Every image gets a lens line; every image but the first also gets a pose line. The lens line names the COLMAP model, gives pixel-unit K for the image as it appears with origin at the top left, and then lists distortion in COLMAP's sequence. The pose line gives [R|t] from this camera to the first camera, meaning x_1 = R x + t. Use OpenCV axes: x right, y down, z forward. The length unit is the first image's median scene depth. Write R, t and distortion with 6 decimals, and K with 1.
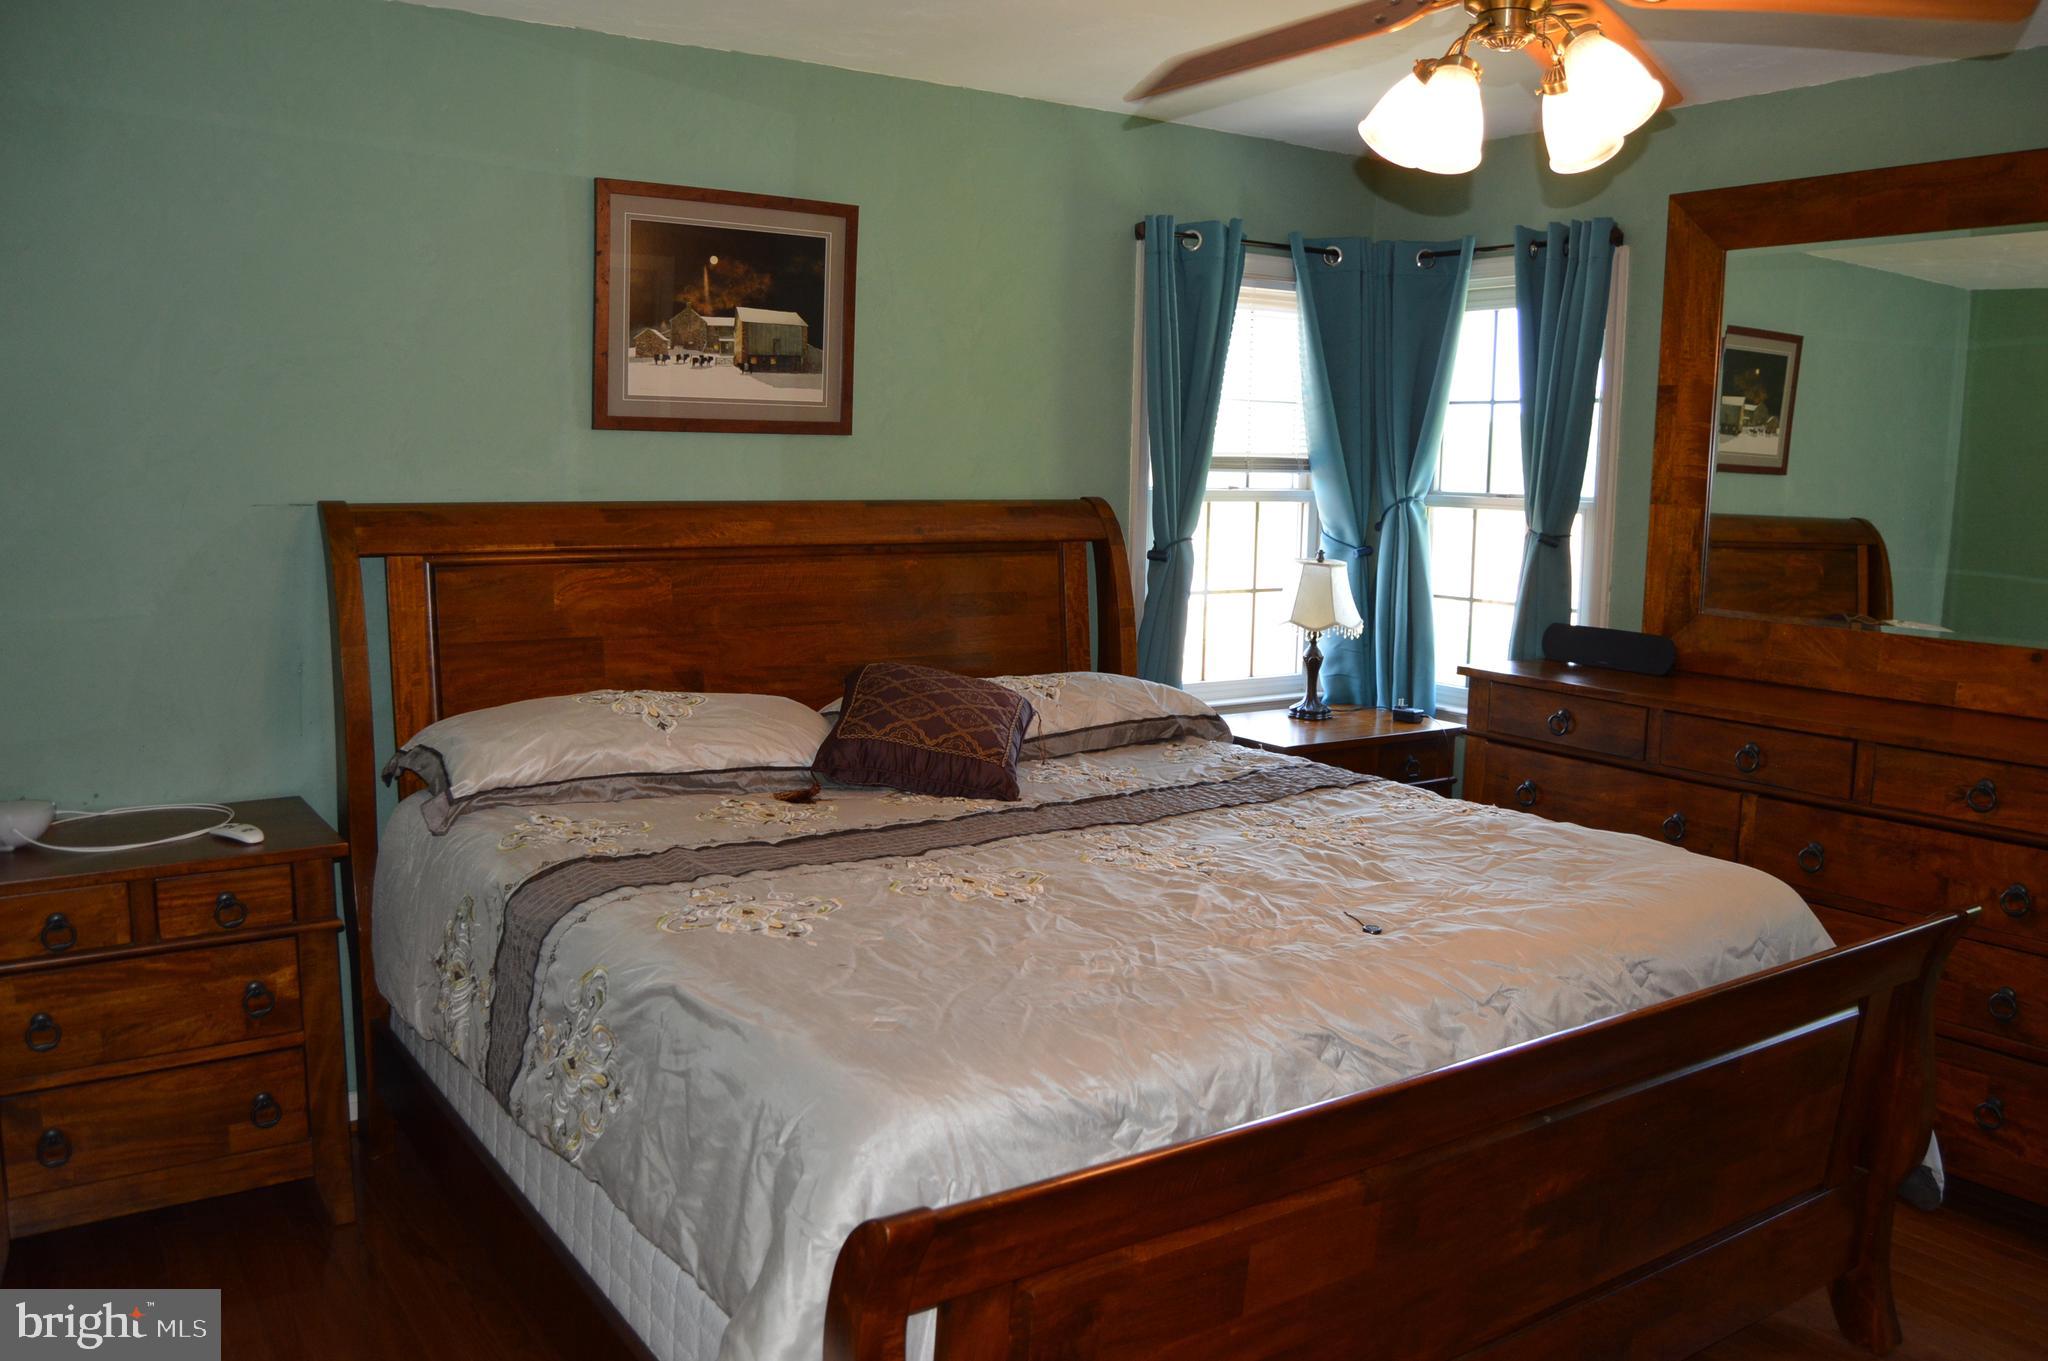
lens RADIAL K [[1622.5, 0, 1038.7], [0, 1622.5, 684.1], [0, 0, 1]] dist [-0.087117, 0.022704]
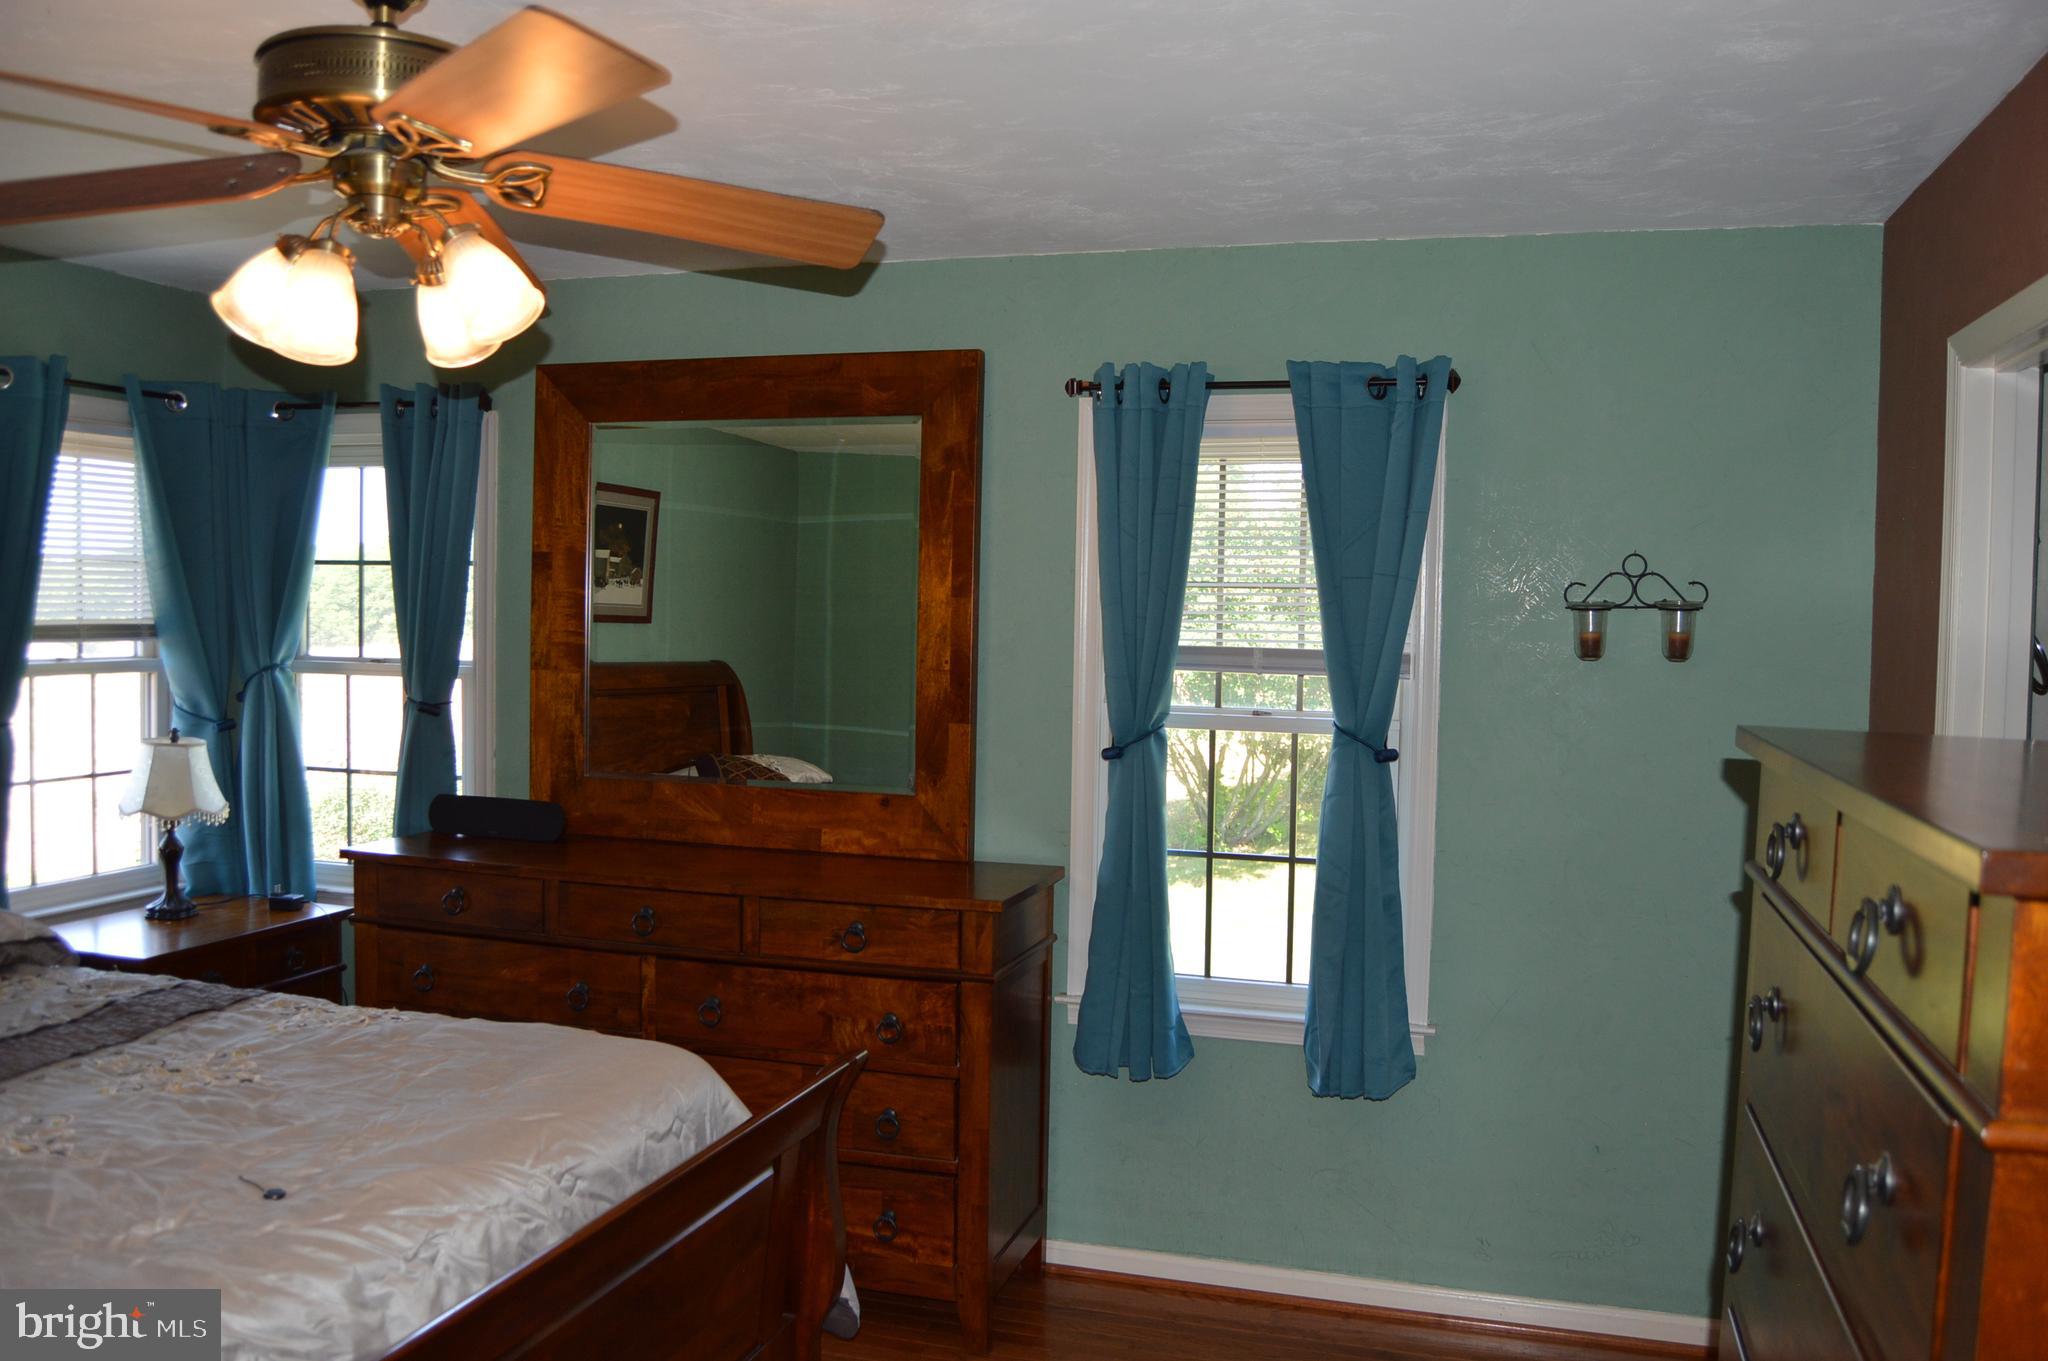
lens RADIAL K [[1622.5, 0, 1032.0], [0, 1622.5, 679.3], [0, 0, 1]] dist [-0.087117, 0.022704]
pose [[0.780906, -0.029958, 0.623929, -0.000717], [0.078537, 0.995632, -0.050492, -0.034304], [-0.619691, 0.088431, 0.779848, 0.025547]]
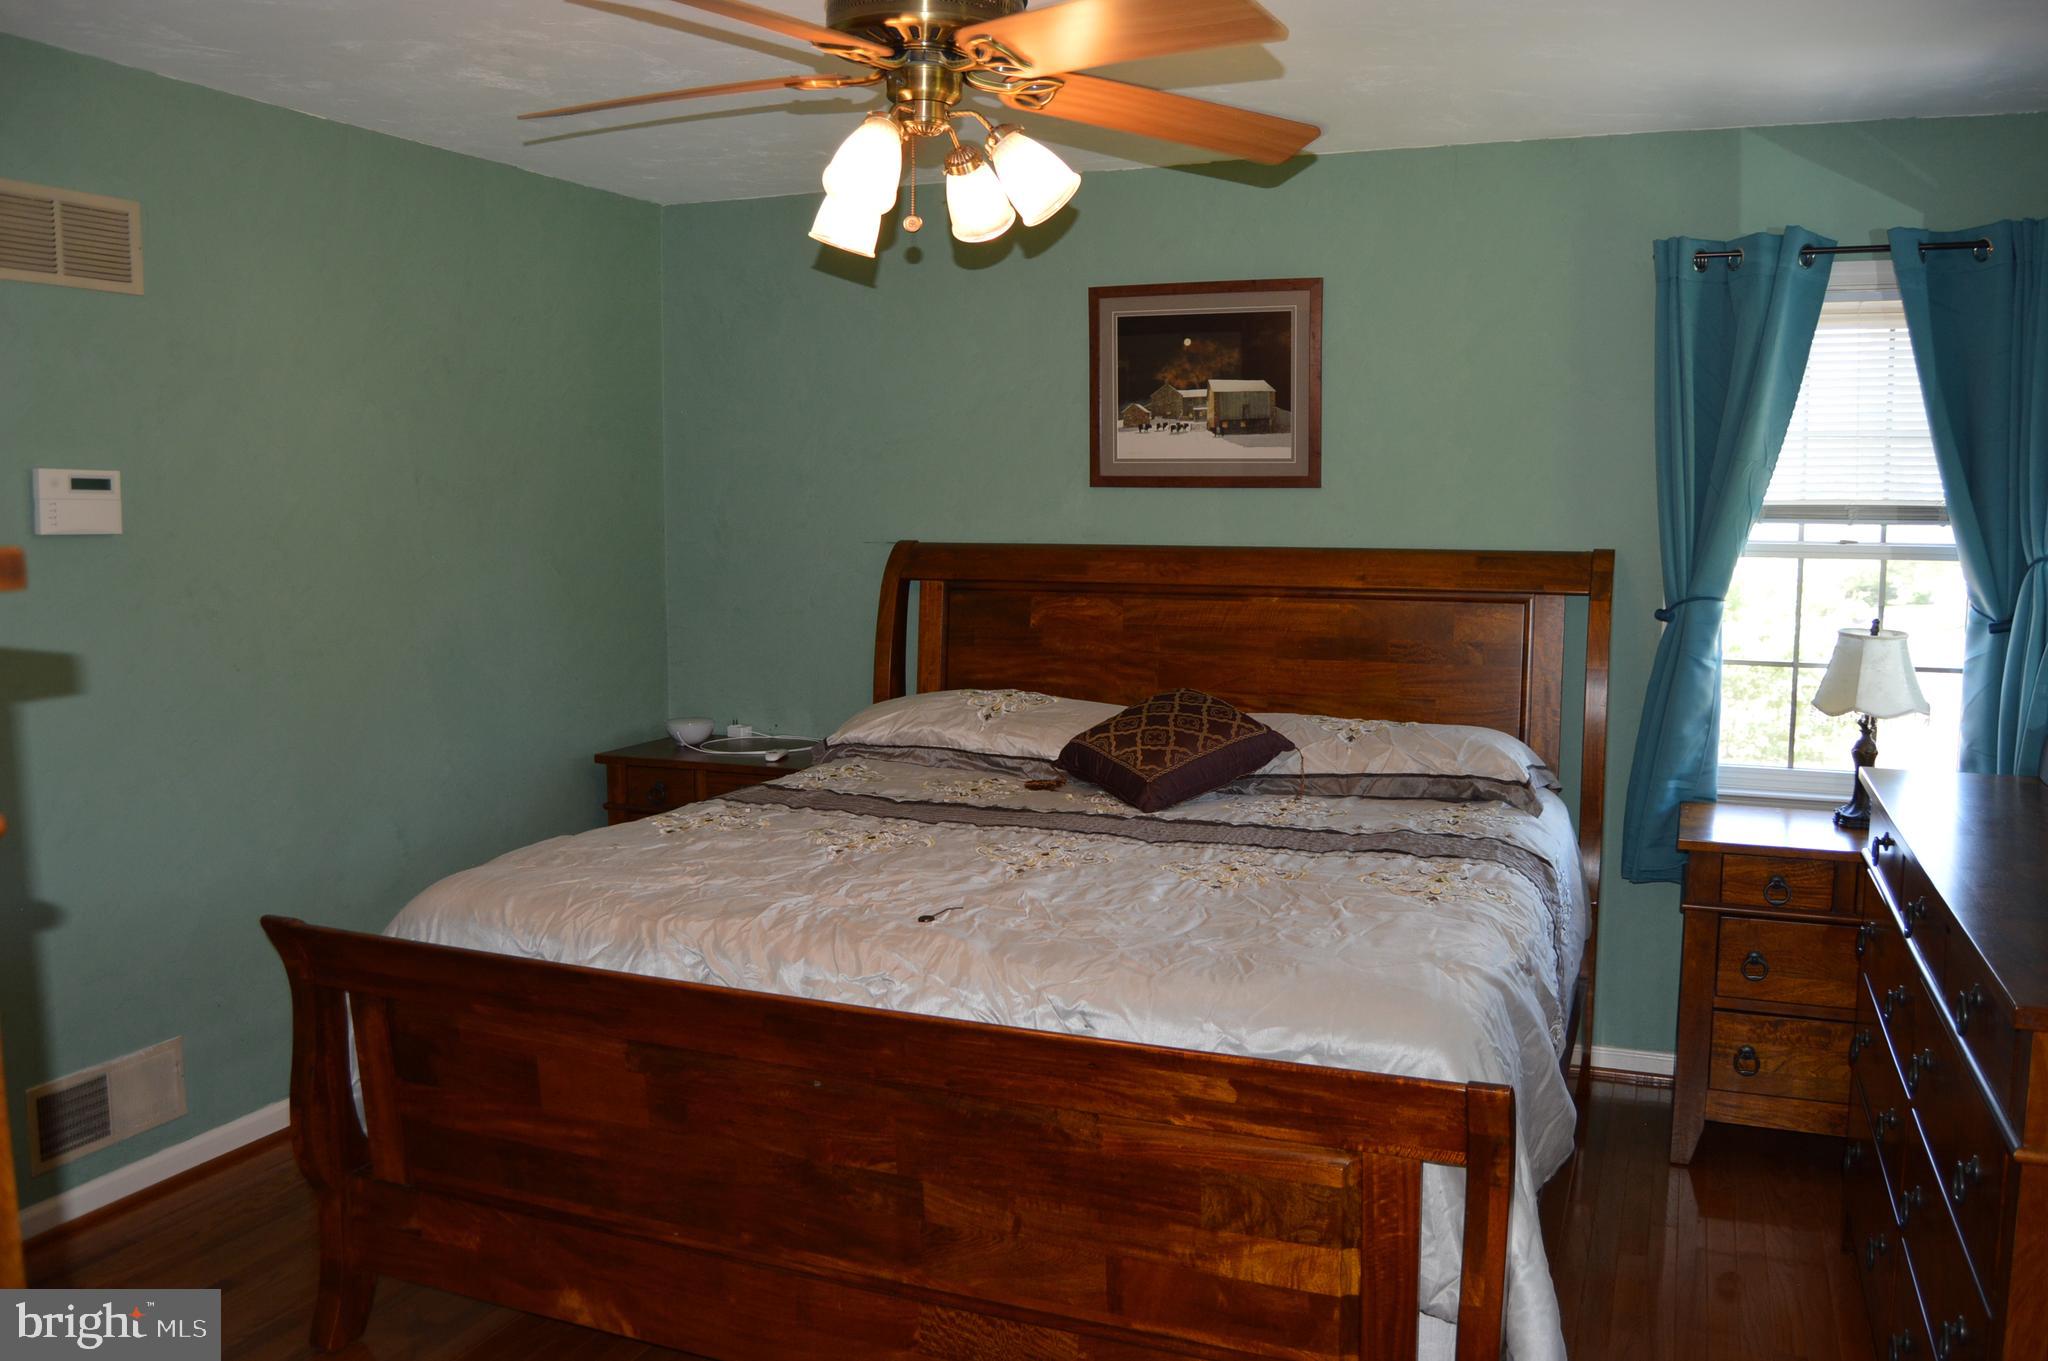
lens RADIAL K [[1622.5, 0, 1003.8], [0, 1622.5, 677.1], [0, 0, 1]] dist [-0.087117, 0.022704]
pose [[0.545275, 0.074699, -0.834922, 0.725266], [-0.109355, 0.993849, 0.017500, -0.025037], [0.831094, 0.081760, 0.550089, 0.253418]]
